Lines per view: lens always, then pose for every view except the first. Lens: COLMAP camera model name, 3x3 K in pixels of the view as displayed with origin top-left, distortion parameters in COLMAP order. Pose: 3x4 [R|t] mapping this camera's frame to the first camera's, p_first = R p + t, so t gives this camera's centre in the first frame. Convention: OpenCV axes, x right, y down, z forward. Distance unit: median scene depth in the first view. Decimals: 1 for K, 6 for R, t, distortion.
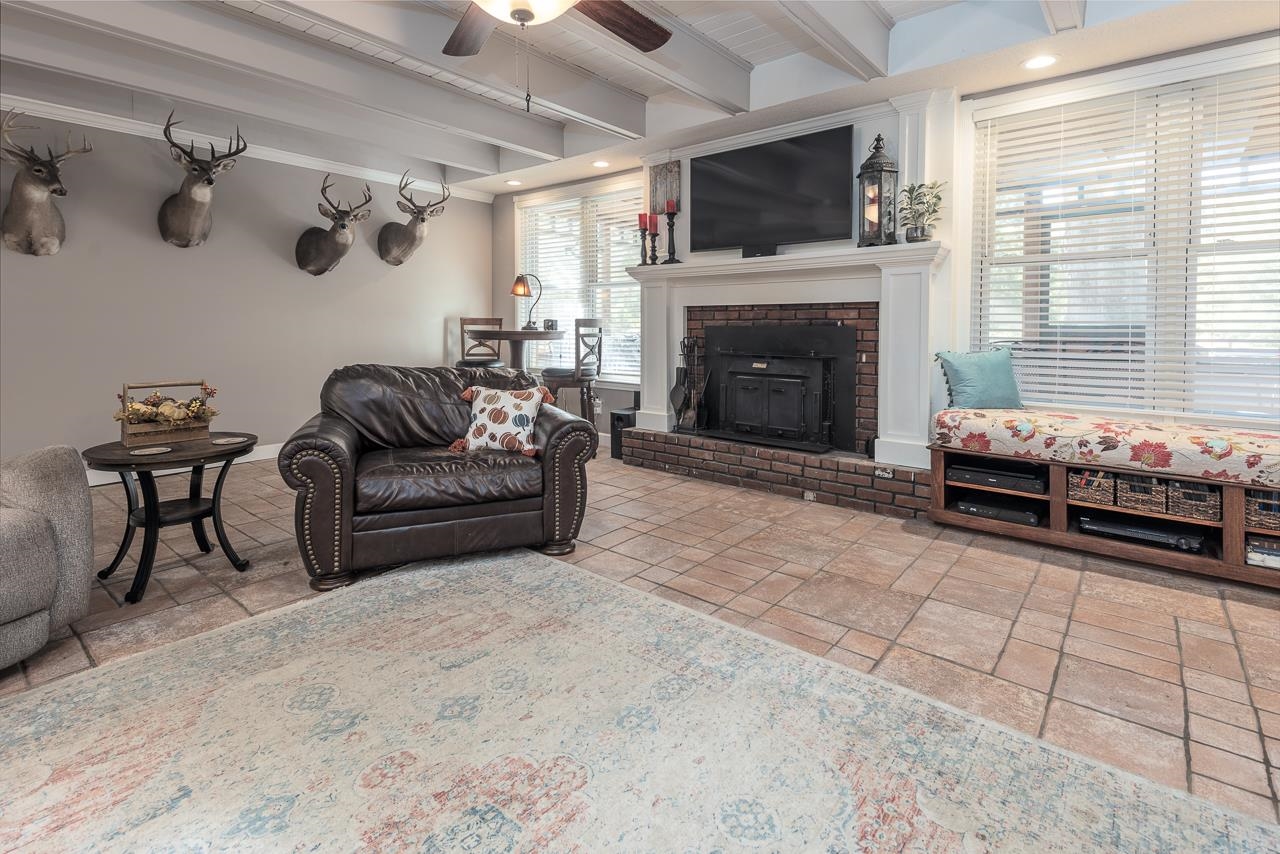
lens RADIAL K [[603.1, 0, 629.4], [0, 603.1, 427.4], [0, 0, 1]] dist [-0.000117, -0.000538]
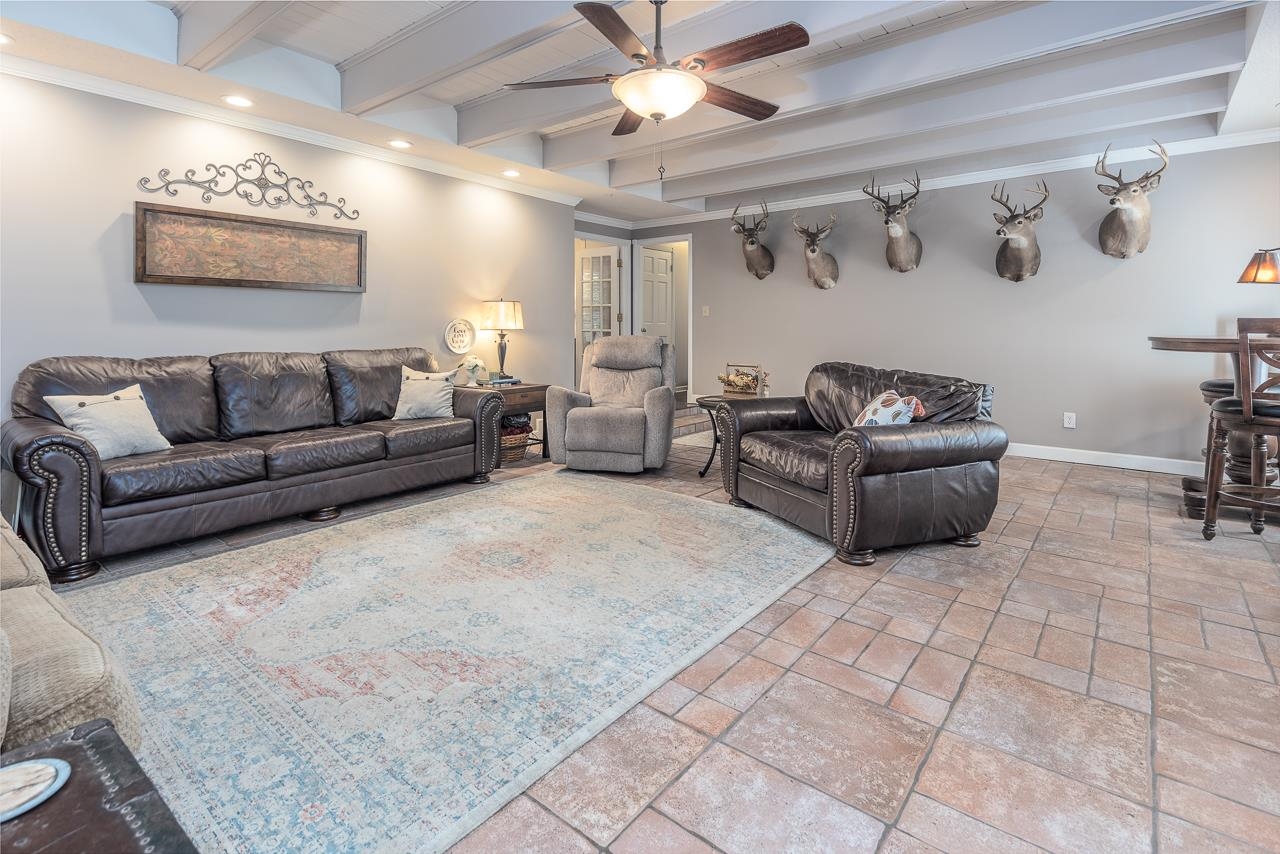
lens RADIAL K [[603.1, 0, 629.4], [0, 603.1, 427.4], [0, 0, 1]] dist [-0.000117, -0.000538]
pose [[0.022550, 0.168623, -0.985423, 1.199850], [-0.181960, 0.969902, 0.161803, -0.147561], [0.983047, 0.175659, 0.052554, 0.823121]]
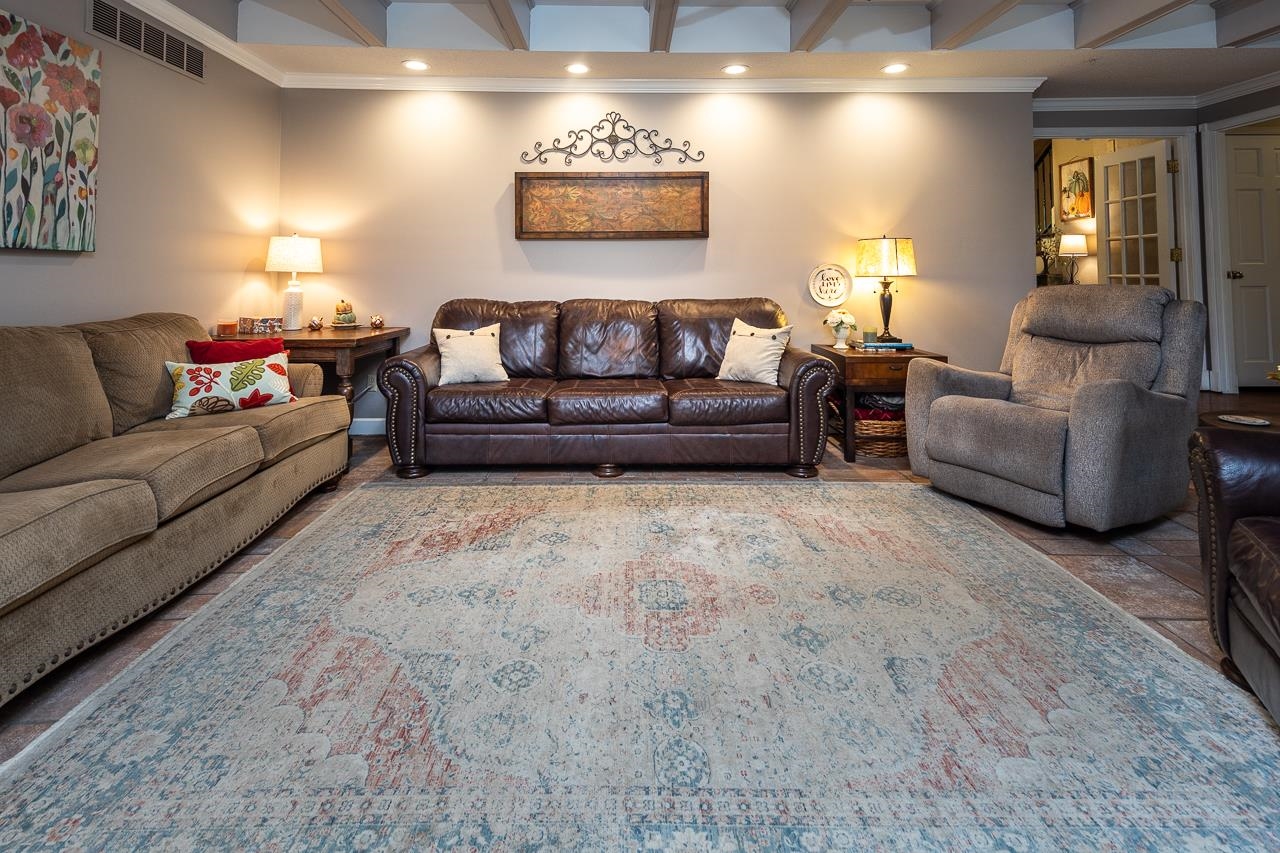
lens RADIAL K [[622.5, 0, 620.0], [0, 622.5, 308.5], [0, 0, 1]] dist [0.025009, -0.001125]
pose [[-0.762530, 0.042384, -0.645563, 0.552535], [-0.107579, 0.975652, 0.191126, -0.224130], [0.637946, 0.215188, -0.739404, 1.287026]]
